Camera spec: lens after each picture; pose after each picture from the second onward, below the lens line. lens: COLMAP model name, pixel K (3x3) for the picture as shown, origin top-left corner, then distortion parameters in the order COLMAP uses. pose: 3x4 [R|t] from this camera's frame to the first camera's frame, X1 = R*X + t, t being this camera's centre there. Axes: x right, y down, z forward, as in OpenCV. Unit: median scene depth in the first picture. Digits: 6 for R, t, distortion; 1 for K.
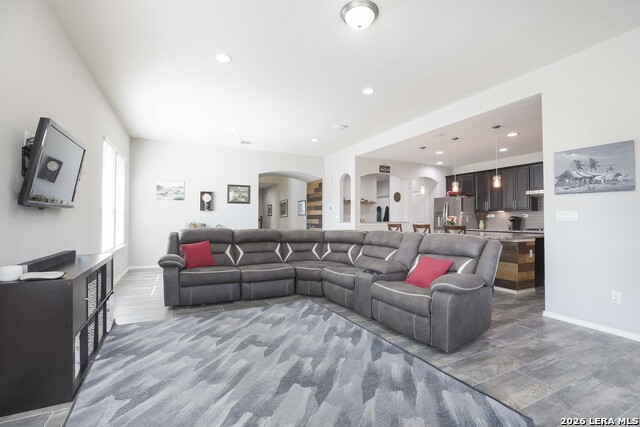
lens RADIAL K [[293.7, 0, 322.4], [0, 293.7, 211.6], [0, 0, 1]] dist [-0.028140, 0.005603]
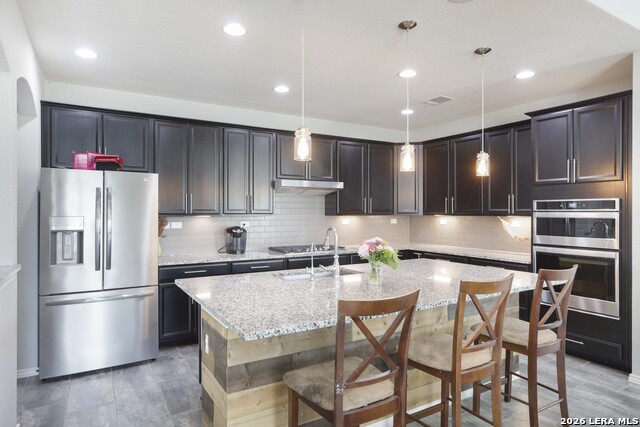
lens RADIAL K [[378.8, 0, 317.9], [0, 378.8, 209.8], [0, 0, 1]] dist [-0.024224, -0.000224]
pose [[-0.078131, 0.001926, 0.996941, -0.005402], [-0.024378, 0.999695, -0.003842, -0.025938], [-0.996645, -0.024604, -0.078060, 1.902879]]
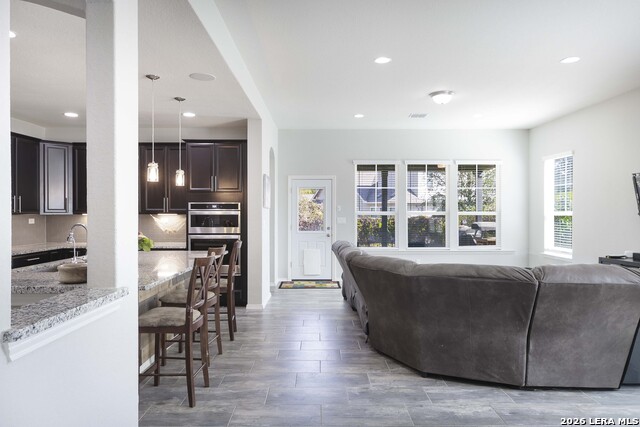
lens RADIAL K [[437.2, 0, 320.3], [0, 437.2, 214.2], [0, 0, 1]] dist [-0.005942, 0.004365]
pose [[-0.901473, -0.005871, 0.432795, -0.236175], [-0.012644, 0.999838, -0.012774, -0.009118], [-0.432650, -0.016987, -0.901402, 2.600397]]
